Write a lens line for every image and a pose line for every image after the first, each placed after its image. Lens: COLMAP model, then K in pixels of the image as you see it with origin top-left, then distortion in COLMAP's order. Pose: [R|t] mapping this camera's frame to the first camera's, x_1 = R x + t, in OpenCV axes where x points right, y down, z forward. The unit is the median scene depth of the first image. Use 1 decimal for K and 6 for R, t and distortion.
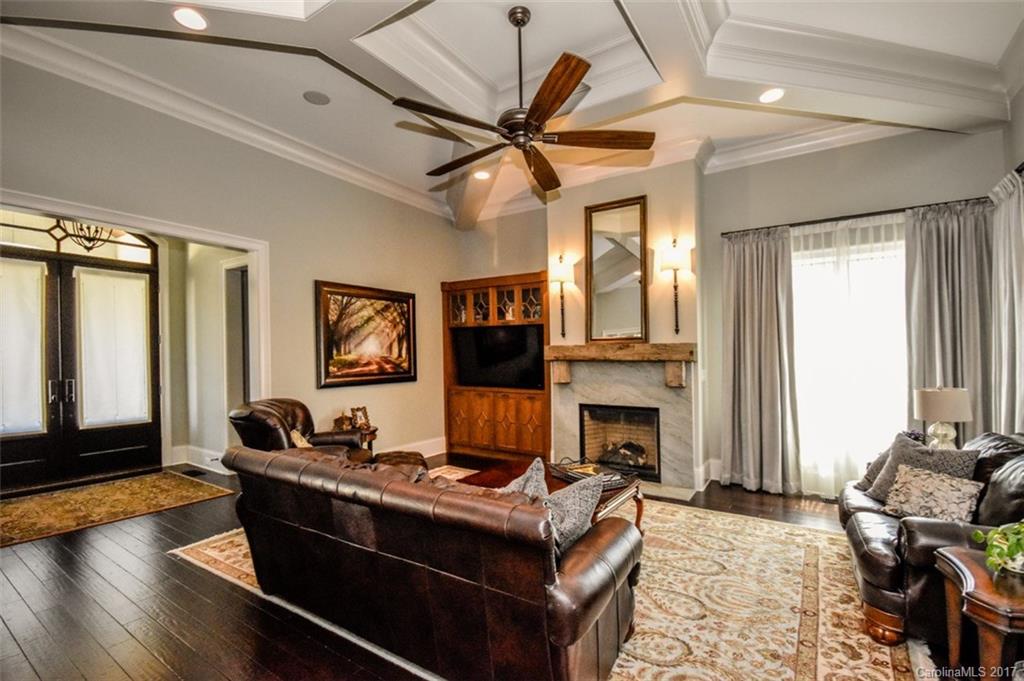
lens RADIAL K [[451.8, 0, 523.2], [0, 451.8, 355.4], [0, 0, 1]] dist [-0.003888, -0.000432]
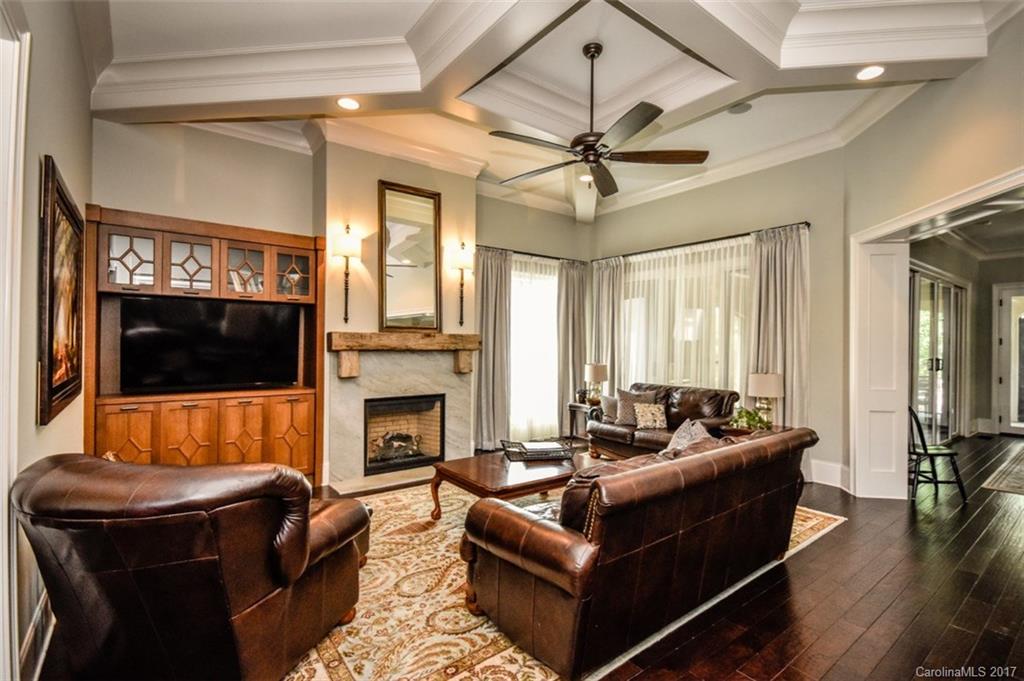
lens RADIAL K [[481.7, 0, 510.7], [0, 481.7, 341.2], [0, 0, 1]] dist [-0.003222, 0.000005]
pose [[0.342371, 0.015040, 0.939444, -0.701106], [-0.004005, 0.999886, -0.014547, 0.007126], [-0.939556, 0.001218, 0.342392, 0.442197]]
